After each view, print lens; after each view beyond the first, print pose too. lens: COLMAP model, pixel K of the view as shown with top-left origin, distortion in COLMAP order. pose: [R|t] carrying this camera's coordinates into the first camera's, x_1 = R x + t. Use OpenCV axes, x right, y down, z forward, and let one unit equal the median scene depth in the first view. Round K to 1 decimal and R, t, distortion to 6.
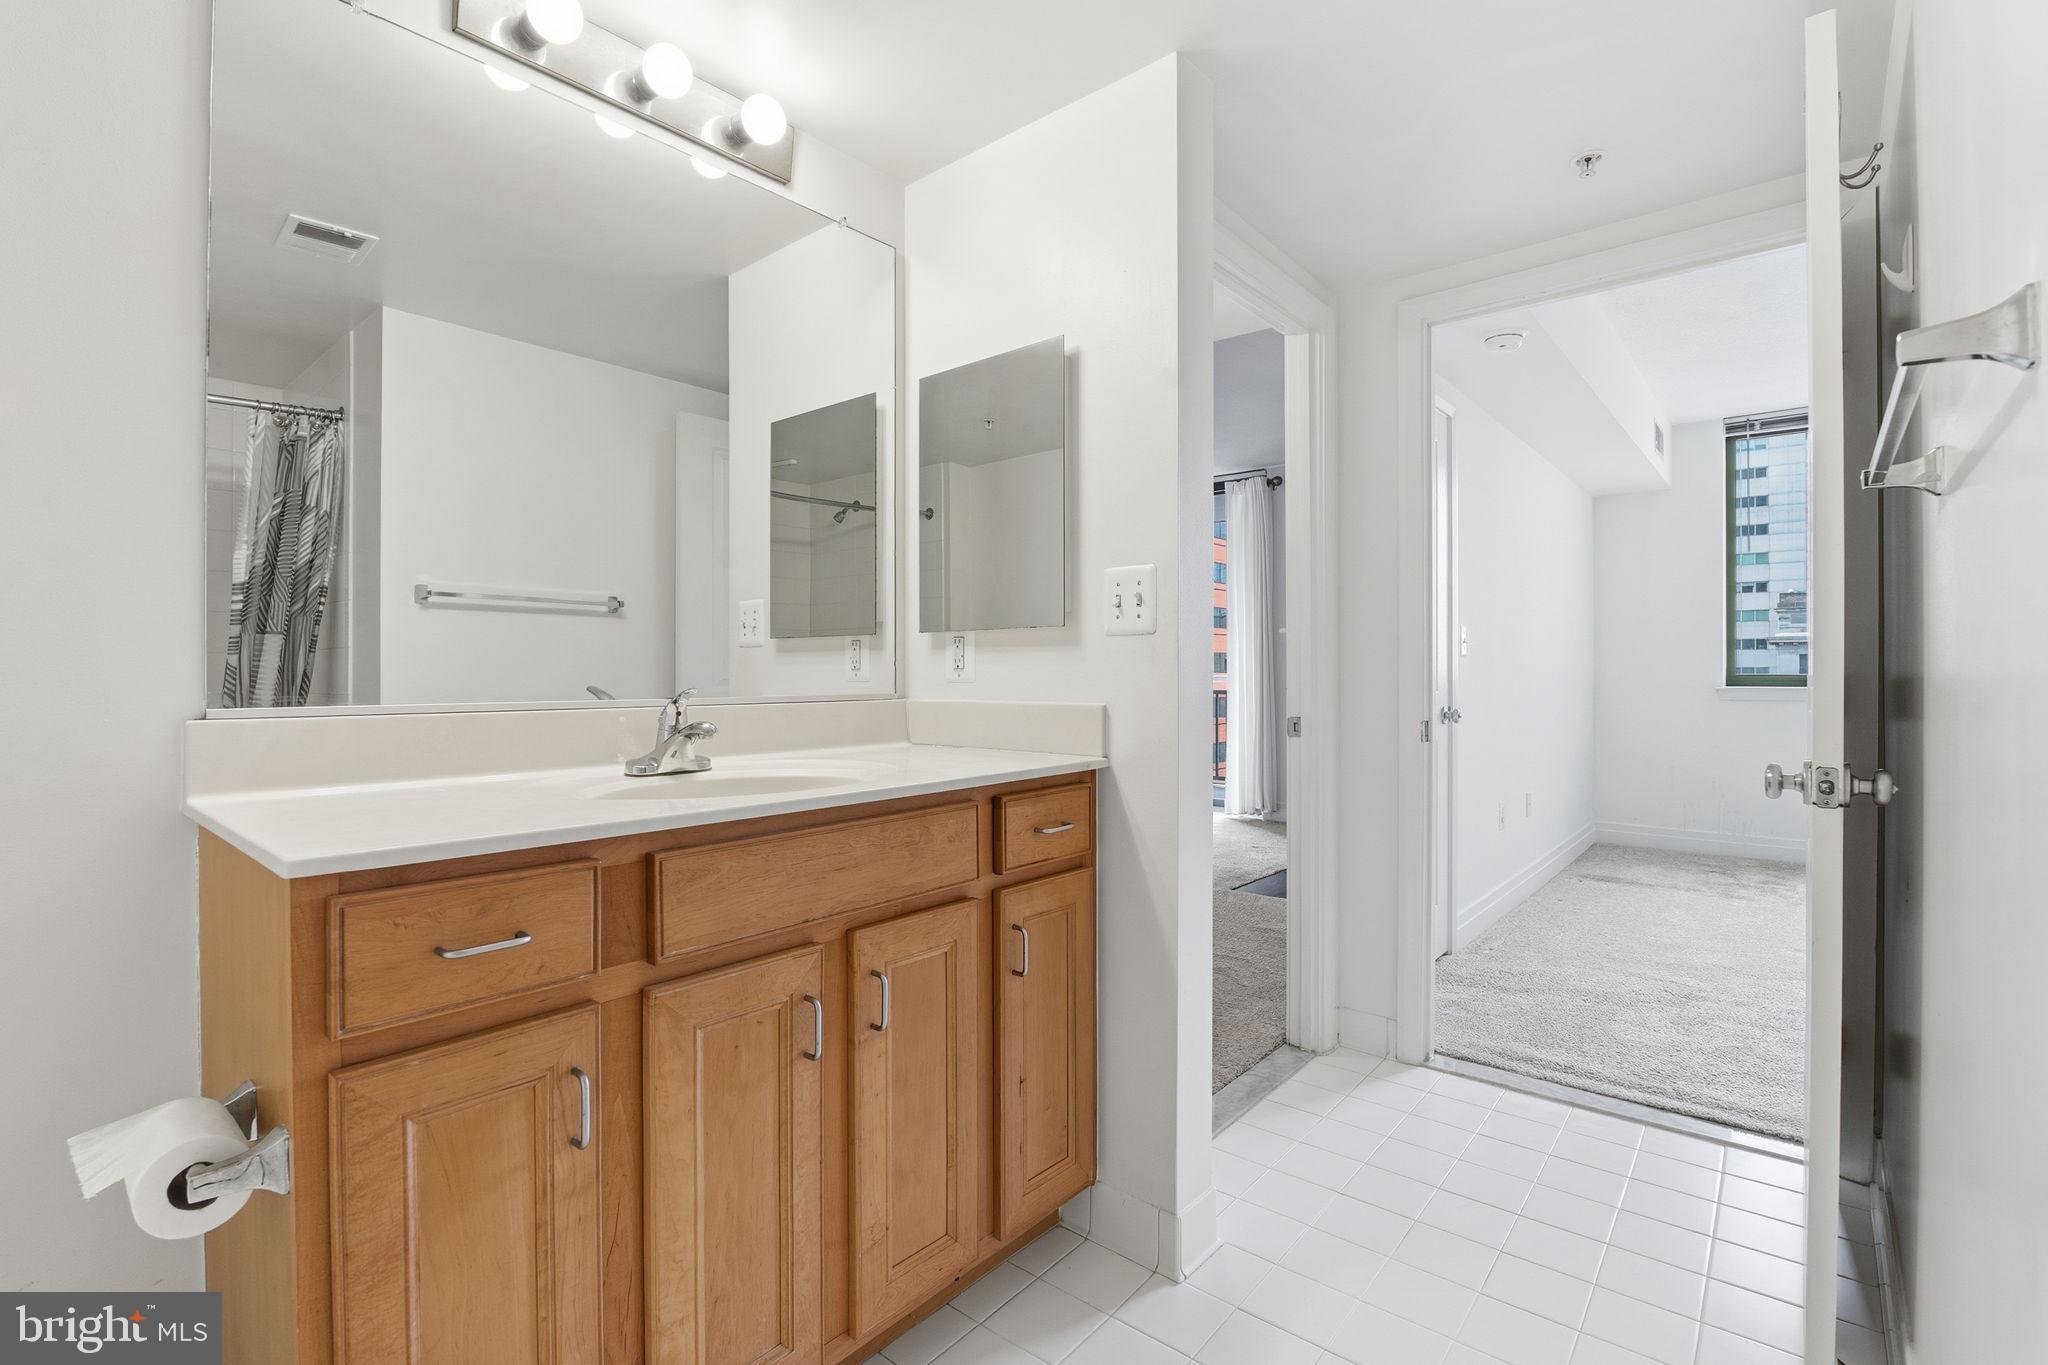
lens RADIAL K [[920.6, 0, 1016.1], [0, 920.6, 672.4], [0, 0, 1]] dist [-0.018454, -0.000412]
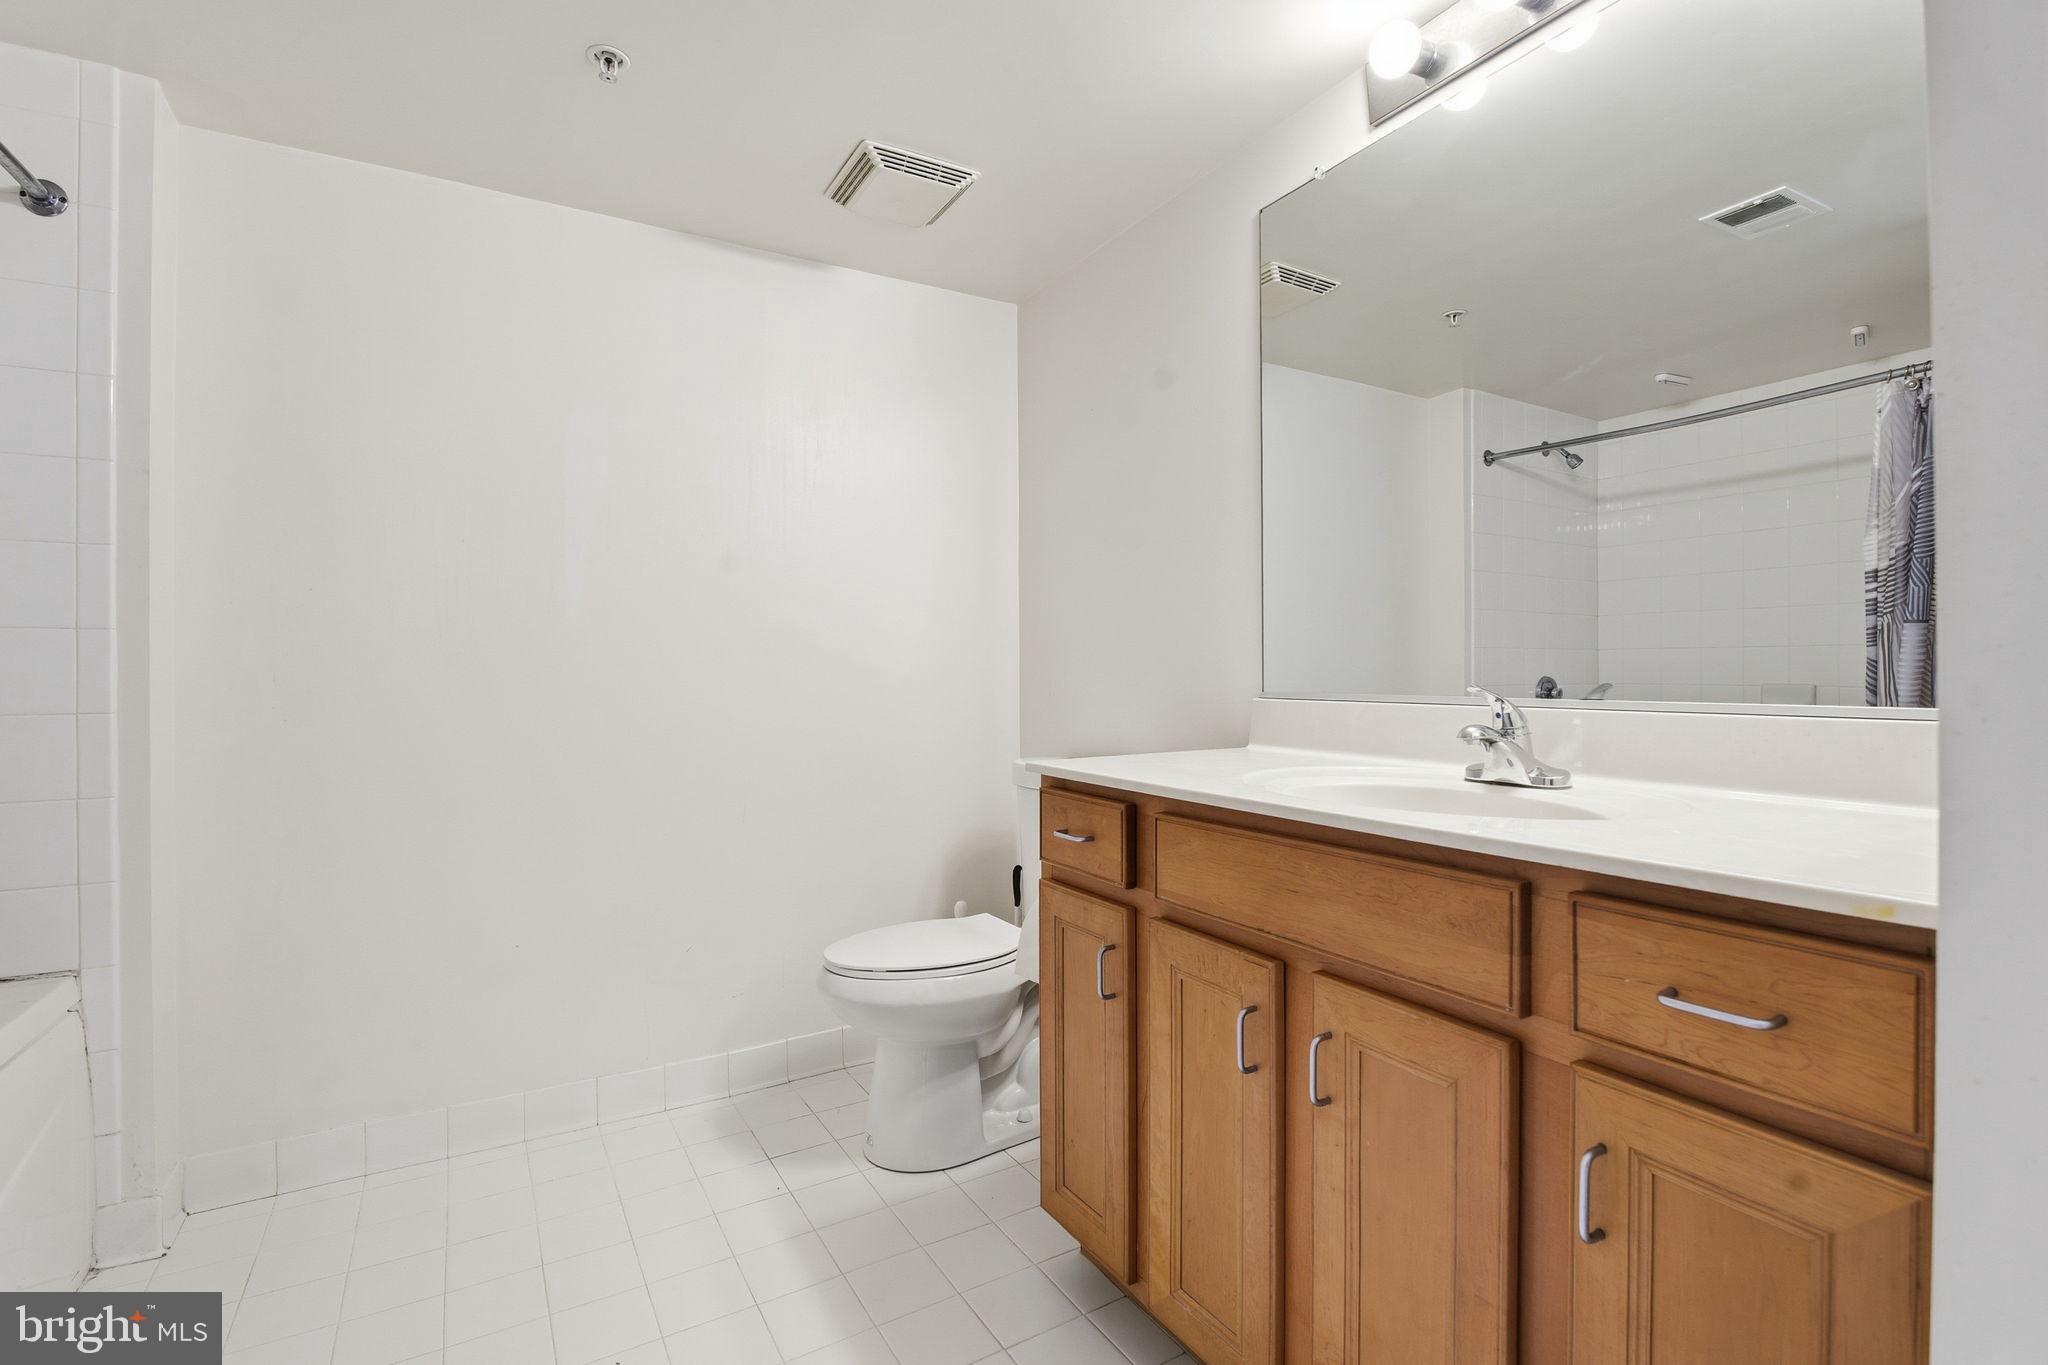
lens RADIAL K [[920.6, 0, 1016.1], [0, 920.6, 672.4], [0, 0, 1]] dist [-0.018454, -0.000412]
pose [[-0.320091, 0.004412, -0.947376, 0.653850], [0.004657, 0.999984, 0.003083, -0.000149], [0.947375, -0.003425, -0.320107, 0.925466]]
